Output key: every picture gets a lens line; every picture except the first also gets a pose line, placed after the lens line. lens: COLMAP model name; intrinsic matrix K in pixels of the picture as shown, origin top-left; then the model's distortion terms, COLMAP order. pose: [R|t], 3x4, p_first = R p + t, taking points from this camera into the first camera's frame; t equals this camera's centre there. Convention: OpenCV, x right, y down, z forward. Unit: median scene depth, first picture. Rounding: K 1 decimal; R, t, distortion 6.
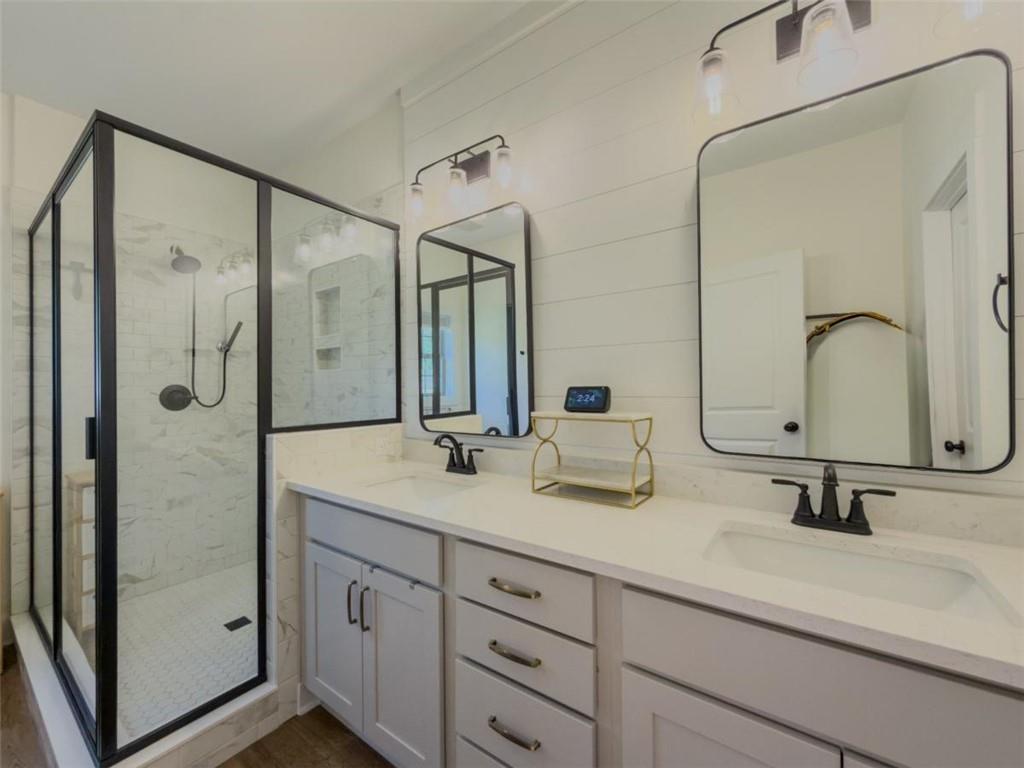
lens RADIAL K [[412.7, 0, 496.8], [0, 412.7, 385.5], [0, 0, 1]] dist [0.000743, -0.000162]
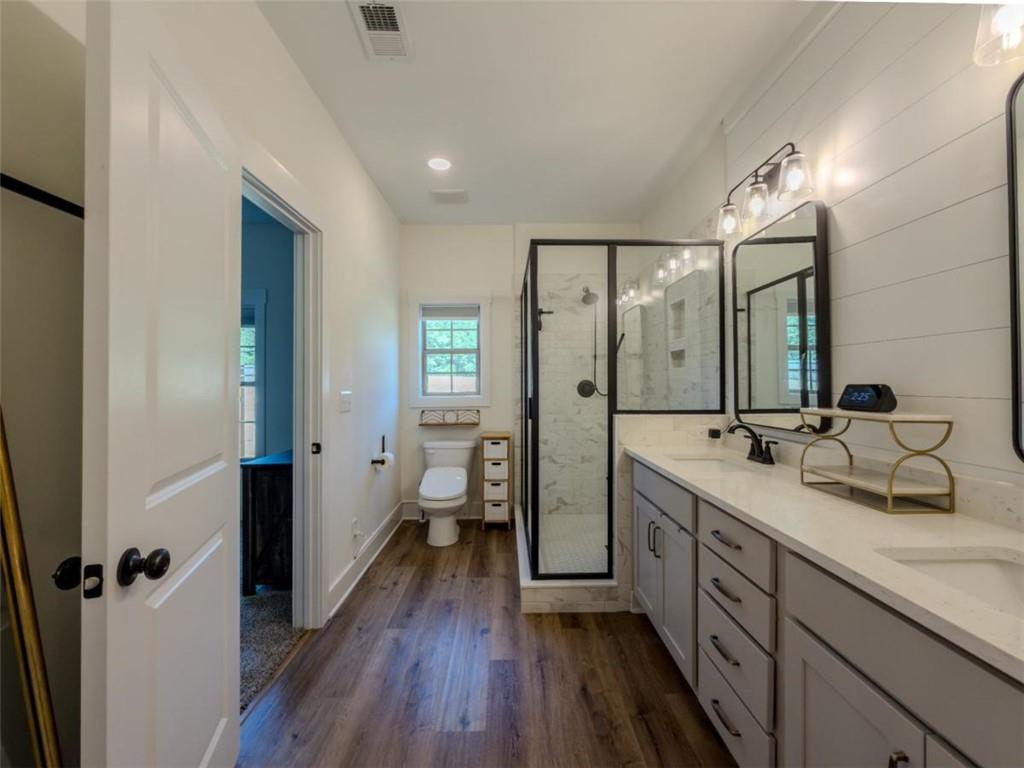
lens RADIAL K [[412.7, 0, 512.4], [0, 412.7, 383.5], [0, 0, 1]] dist [0.000743, -0.000162]
pose [[0.608299, 0.008566, -0.793662, 0.352835], [-0.001110, 0.999950, 0.009941, -0.005593], [0.793707, -0.005167, 0.608278, -0.169456]]
